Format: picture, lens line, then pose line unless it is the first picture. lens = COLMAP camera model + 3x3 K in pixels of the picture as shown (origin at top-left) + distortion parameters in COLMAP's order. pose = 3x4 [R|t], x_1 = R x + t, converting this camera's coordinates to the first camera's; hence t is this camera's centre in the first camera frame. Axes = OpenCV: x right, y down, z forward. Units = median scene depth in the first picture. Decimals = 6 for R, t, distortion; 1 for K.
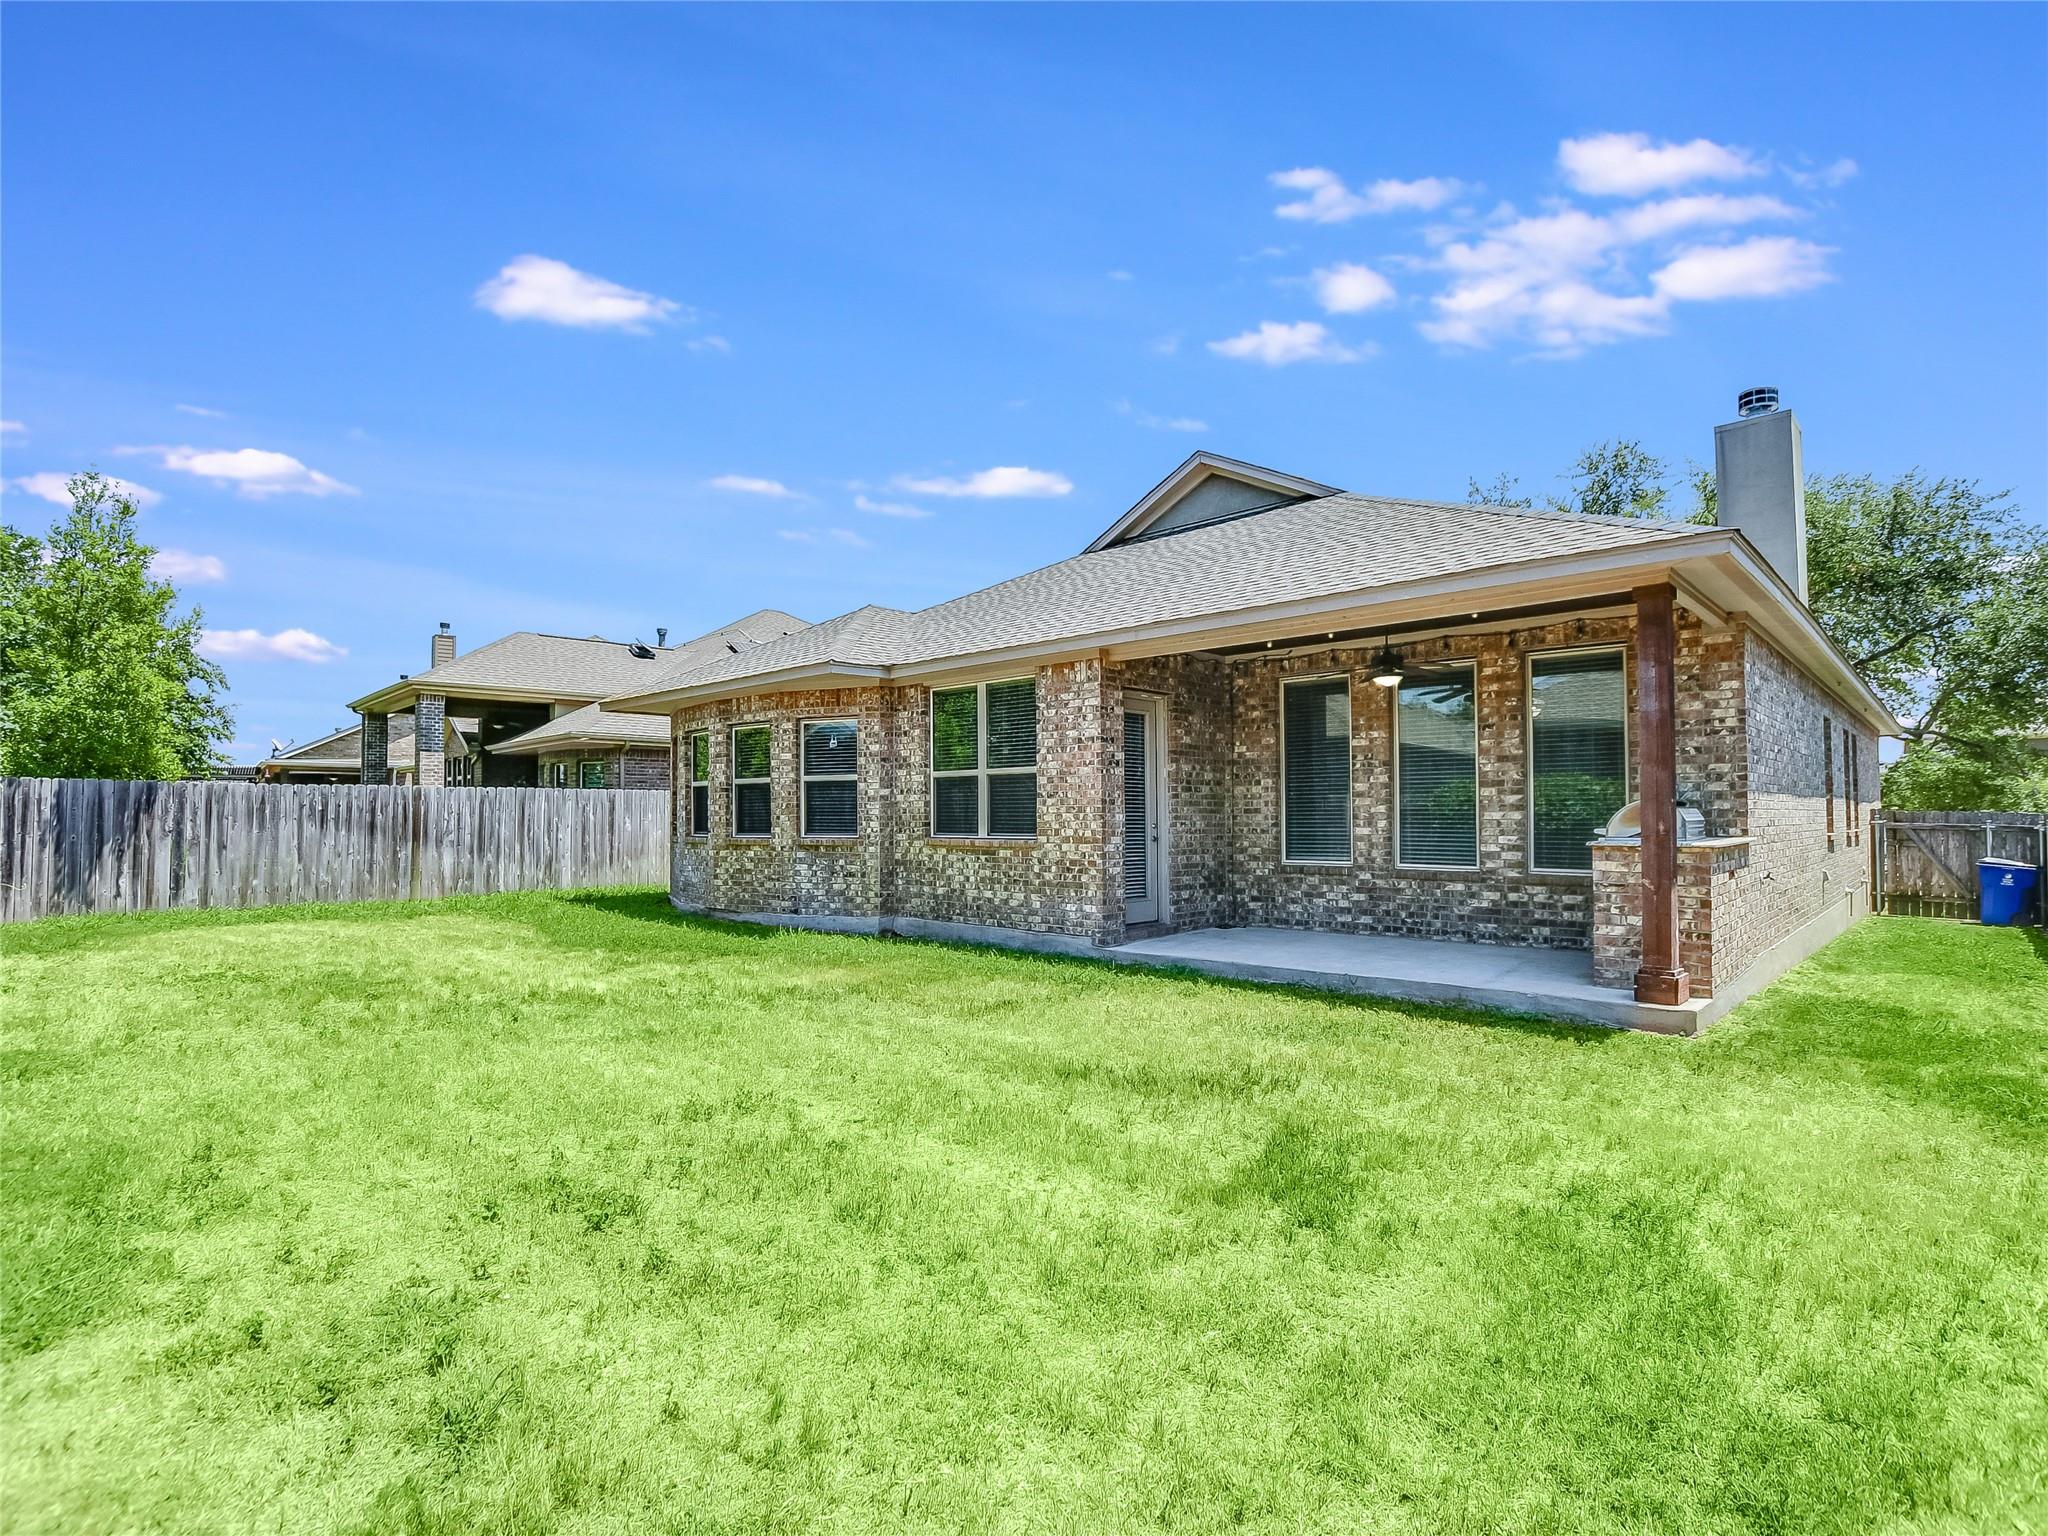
lens RADIAL K [[1012.2, 0, 1008.1], [0, 1012.2, 790.8], [0, 0, 1]] dist [-0.033117, 0.003634]
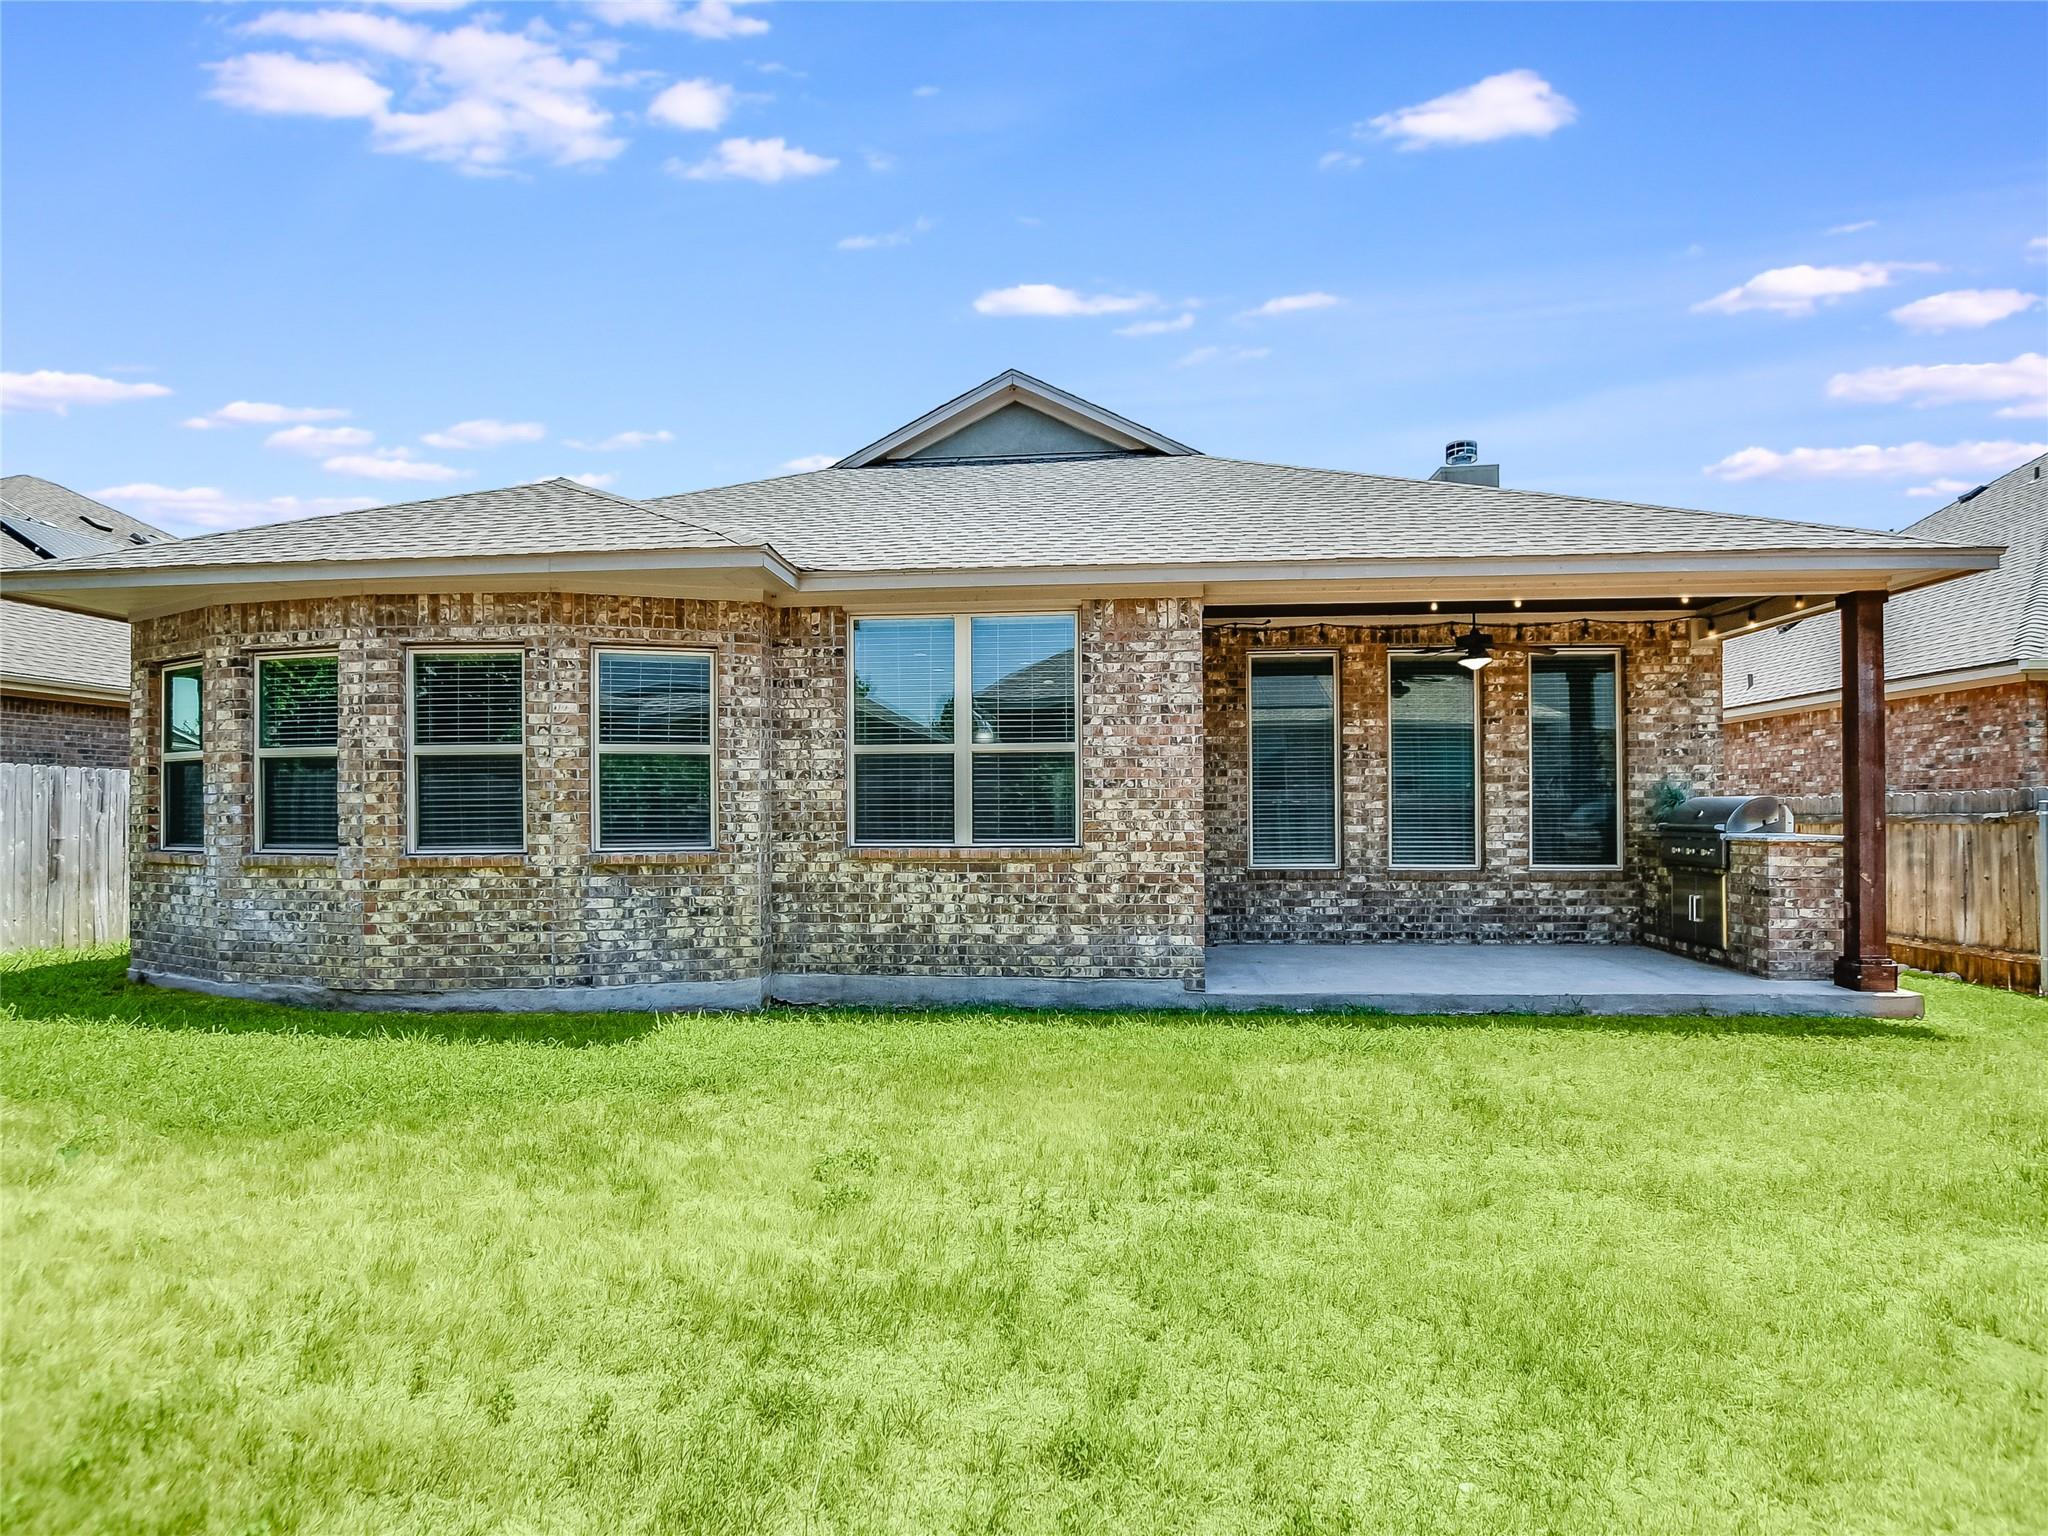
lens RADIAL K [[1012.2, 0, 1008.1], [0, 1012.2, 790.8], [0, 0, 1]] dist [-0.033117, 0.003634]
pose [[0.779112, 0.011600, 0.626777, -0.443167], [-0.014310, 0.999897, -0.000717, 0.010387], [-0.626721, -0.008410, 0.779198, 0.479146]]
